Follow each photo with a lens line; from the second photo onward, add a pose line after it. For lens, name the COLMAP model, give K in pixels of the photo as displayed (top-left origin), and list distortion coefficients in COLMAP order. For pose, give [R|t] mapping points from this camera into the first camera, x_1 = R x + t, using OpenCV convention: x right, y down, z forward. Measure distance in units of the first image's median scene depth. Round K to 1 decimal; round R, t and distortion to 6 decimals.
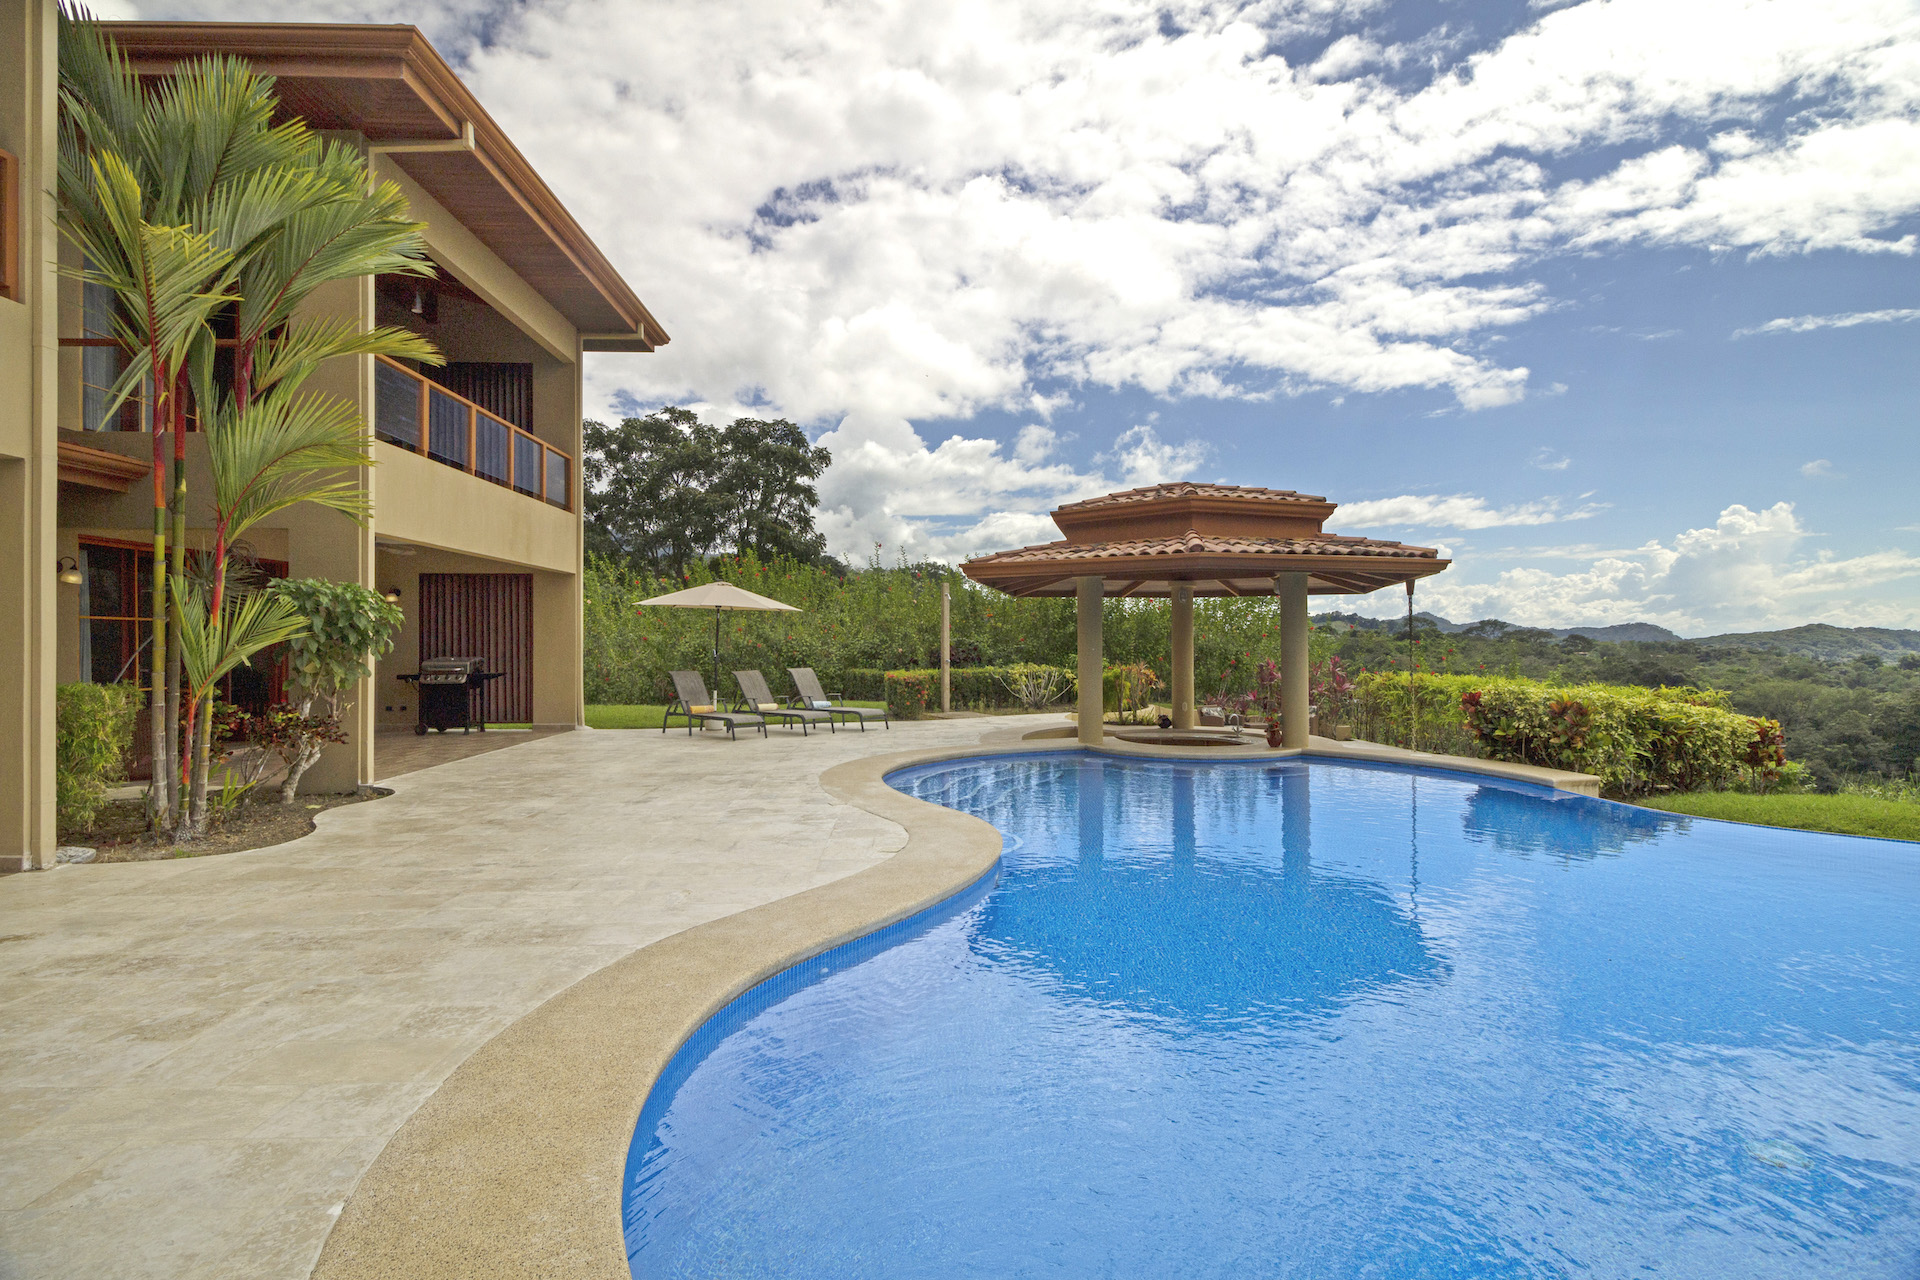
lens RADIAL K [[916.1, 0, 973.5], [0, 916.1, 635.6], [0, 0, 1]] dist [0.000138, -0.011114]
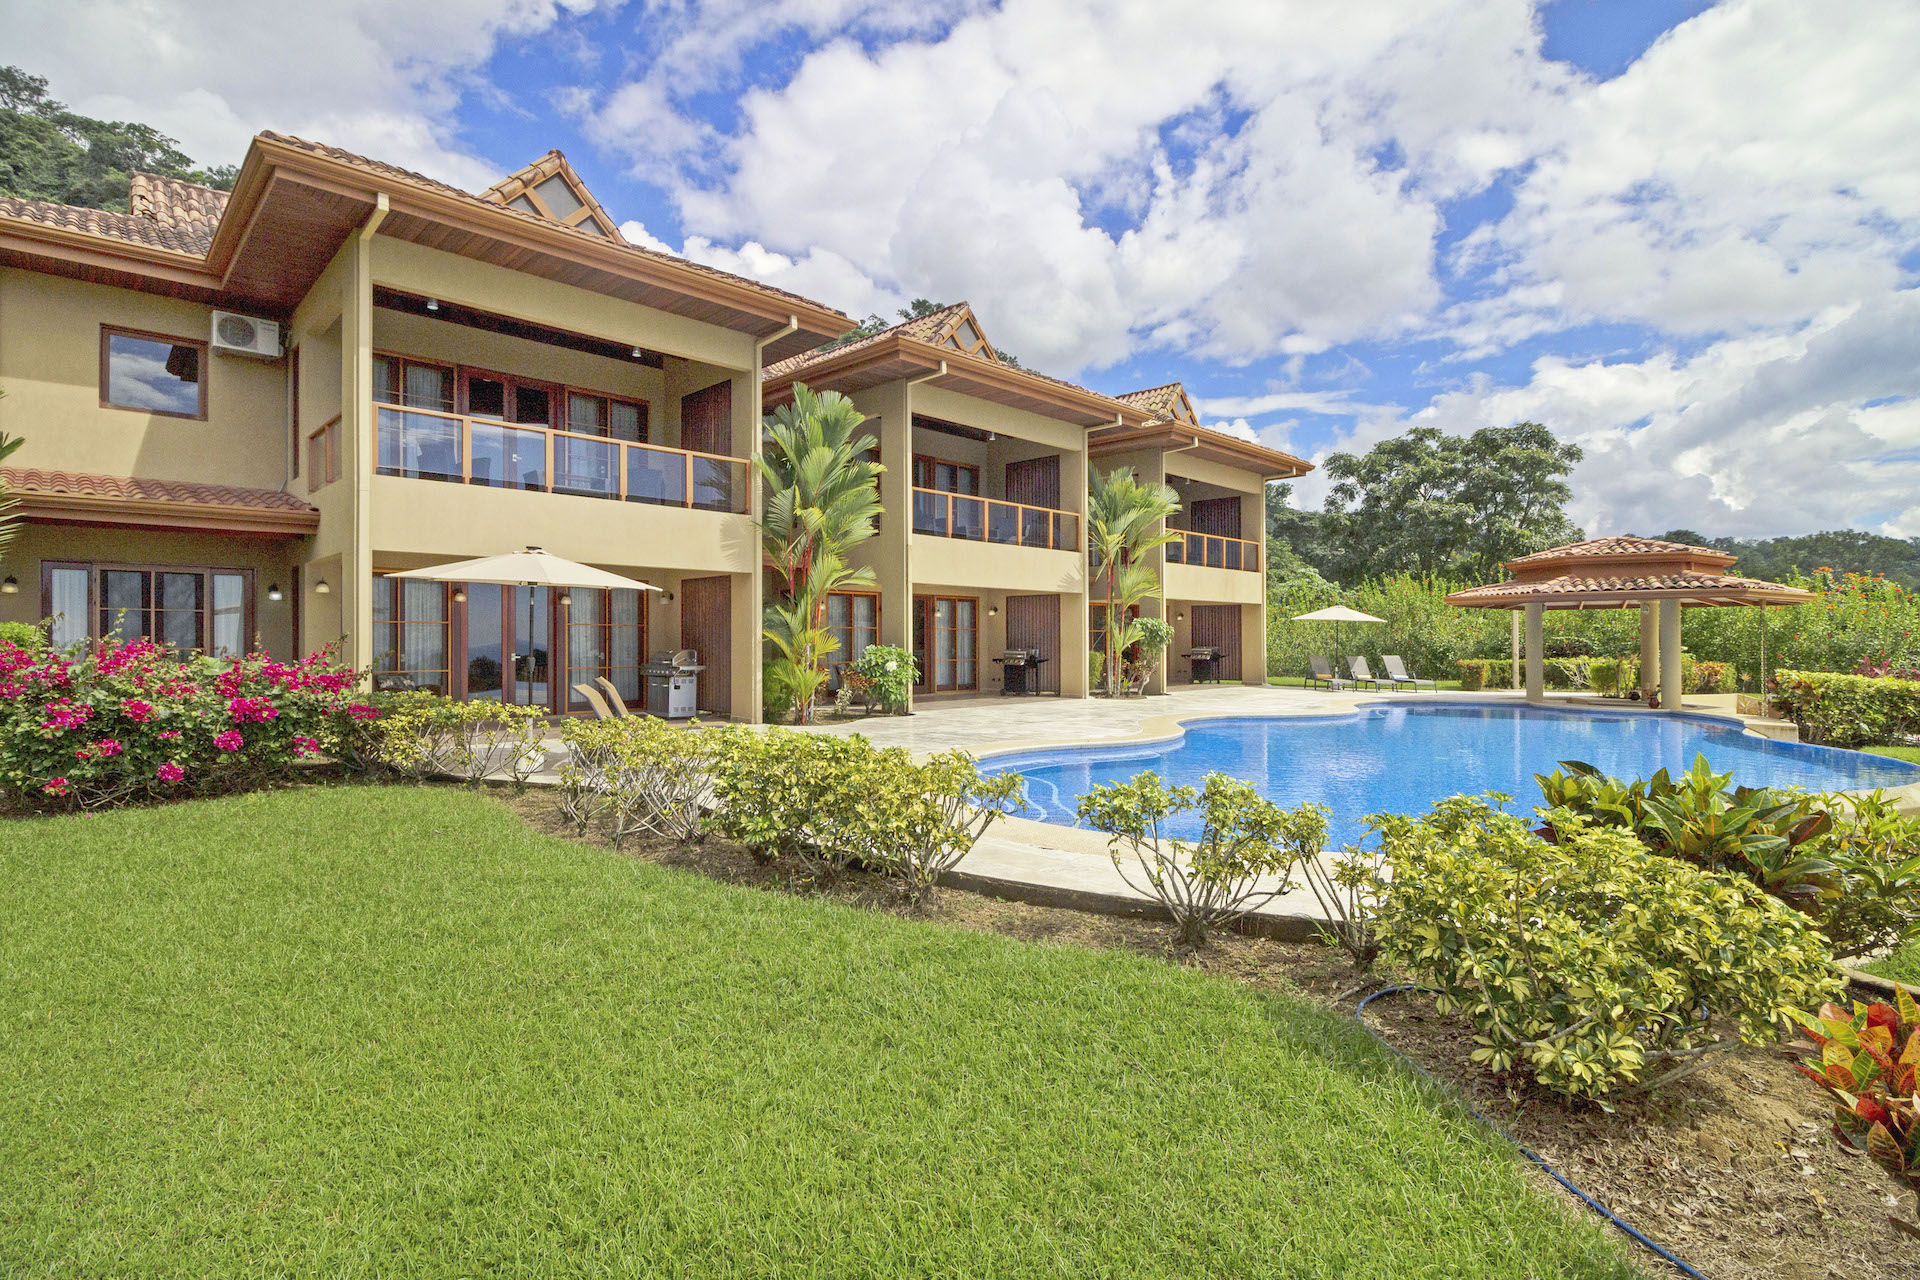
lens RADIAL K [[916.1, 0, 954.3], [0, 916.1, 629.8], [0, 0, 1]] dist [0.000138, -0.011114]
pose [[0.667429, -0.005653, -0.744652, 0.575942], [0.005233, 0.999982, -0.002901, -0.011953], [0.744655, -0.001961, 0.667447, -0.776247]]
